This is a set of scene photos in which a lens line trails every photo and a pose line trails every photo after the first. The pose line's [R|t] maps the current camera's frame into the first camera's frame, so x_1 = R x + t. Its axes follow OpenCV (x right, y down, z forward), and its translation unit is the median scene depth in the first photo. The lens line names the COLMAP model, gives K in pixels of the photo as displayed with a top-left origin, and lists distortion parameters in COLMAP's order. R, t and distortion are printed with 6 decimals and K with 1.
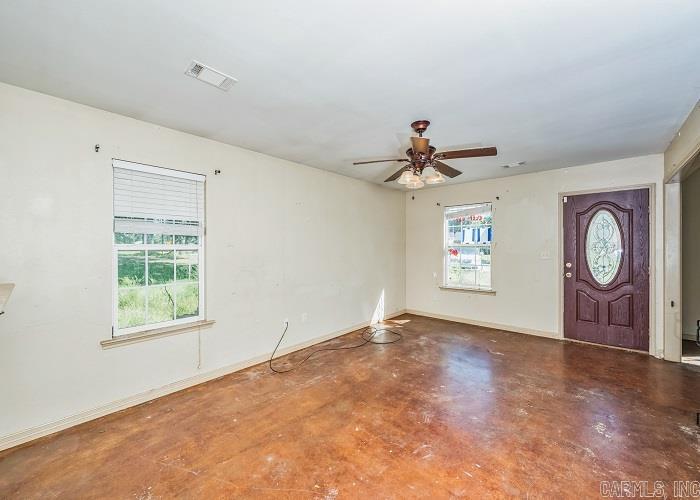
lens RADIAL K [[282.8, 0, 352.3], [0, 282.8, 248.7], [0, 0, 1]] dist [0.002922, -0.001181]
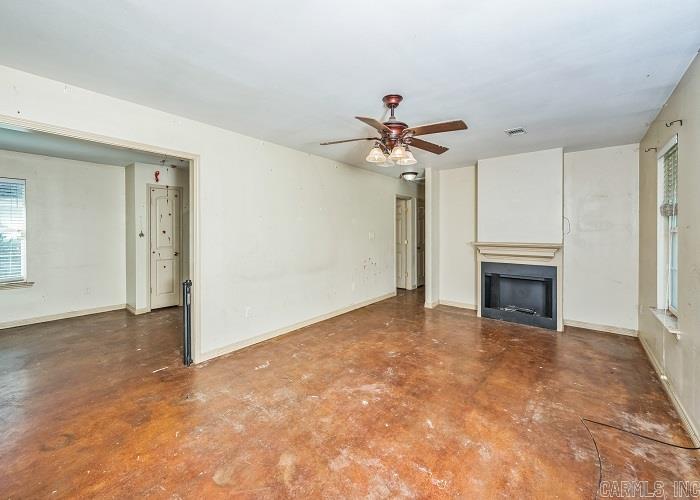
lens RADIAL K [[282.8, 0, 346.4], [0, 282.8, 231.6], [0, 0, 1]] dist [0.002922, -0.001181]
pose [[-0.999545, 0.006103, -0.029548, 0.327607], [0.005992, 0.999975, 0.003831, -0.006898], [0.029571, 0.003652, -0.999556, 1.498802]]
